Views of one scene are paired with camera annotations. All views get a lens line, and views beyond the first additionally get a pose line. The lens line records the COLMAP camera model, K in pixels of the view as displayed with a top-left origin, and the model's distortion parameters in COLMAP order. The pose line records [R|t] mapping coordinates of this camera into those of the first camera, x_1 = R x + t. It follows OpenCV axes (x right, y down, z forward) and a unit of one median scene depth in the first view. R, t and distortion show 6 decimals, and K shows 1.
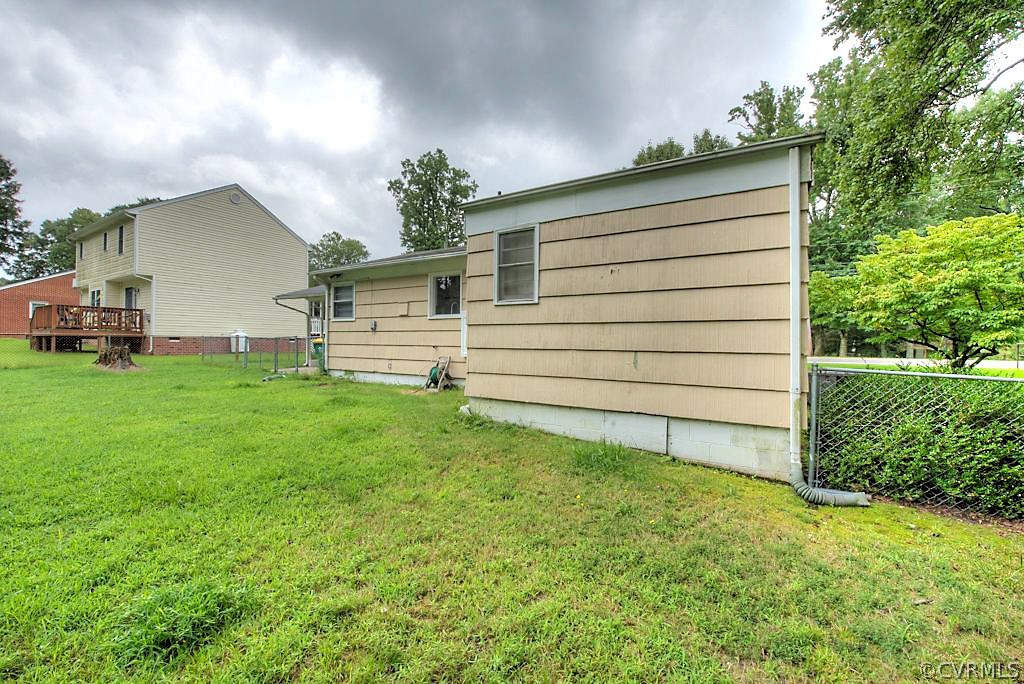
lens RADIAL K [[406.8, 0, 511.2], [0, 406.8, 343.0], [0, 0, 1]] dist [-0.013115, -0.003374]
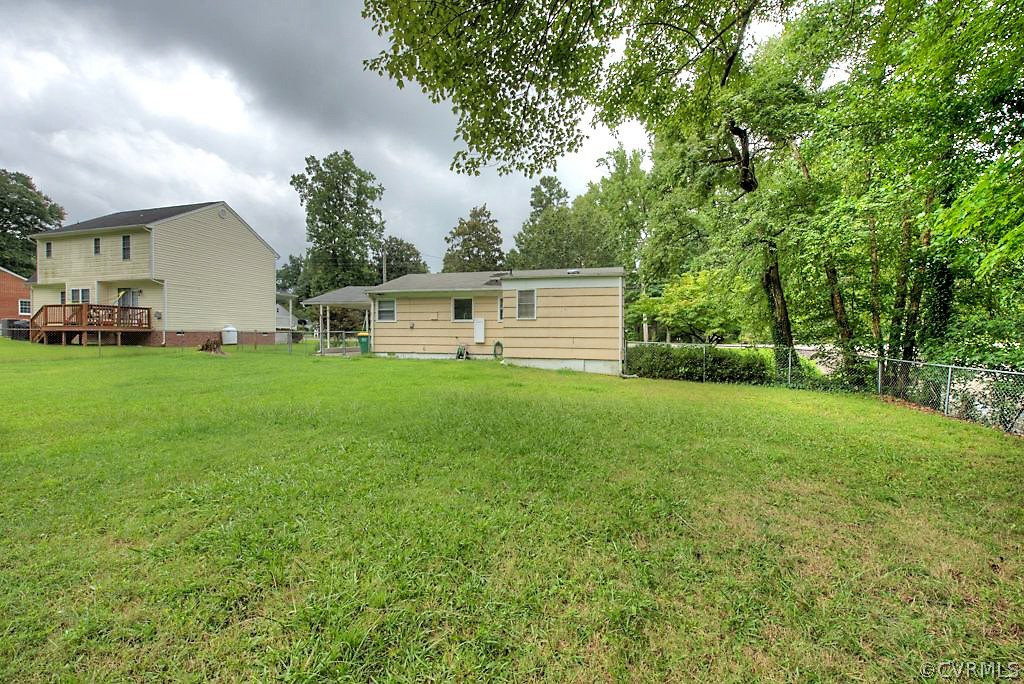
lens RADIAL K [[406.8, 0, 511.2], [0, 406.8, 343.0], [0, 0, 1]] dist [-0.013115, -0.003374]
pose [[0.957145, -0.009861, 0.289443, -0.217315], [0.004398, 0.999800, 0.019519, 0.000050], [-0.289577, -0.017409, 0.956996, -0.373472]]
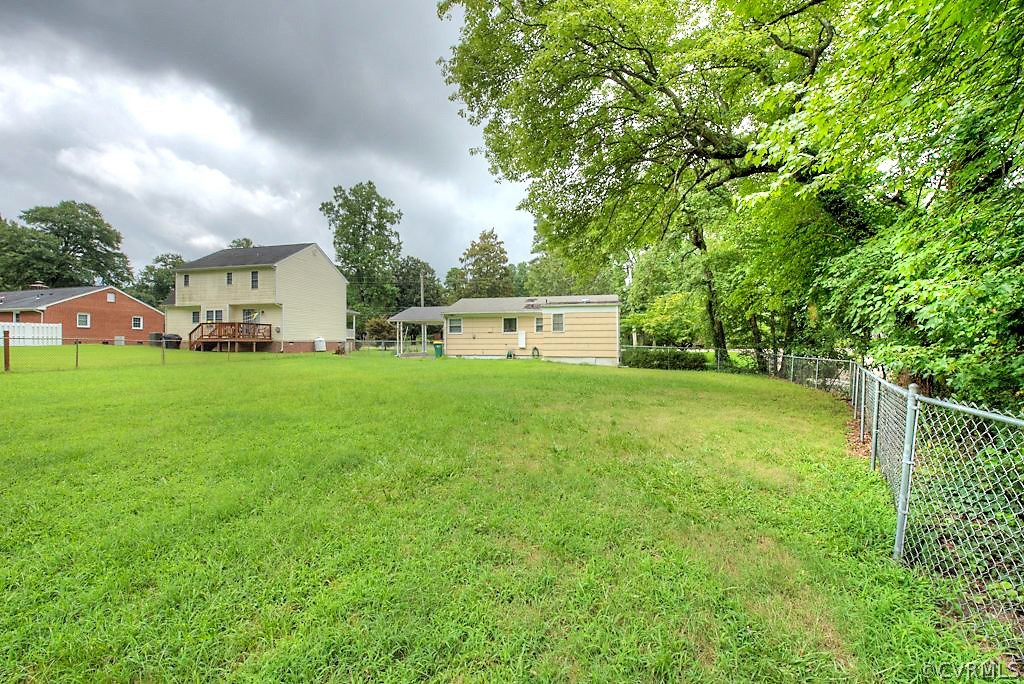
lens RADIAL K [[406.8, 0, 511.2], [0, 406.8, 343.0], [0, 0, 1]] dist [-0.013115, -0.003374]
pose [[0.950282, -0.010237, 0.311221, -0.447333], [0.011157, 0.999937, -0.001176, 0.002047], [-0.311190, 0.004590, 0.950337, -0.709799]]
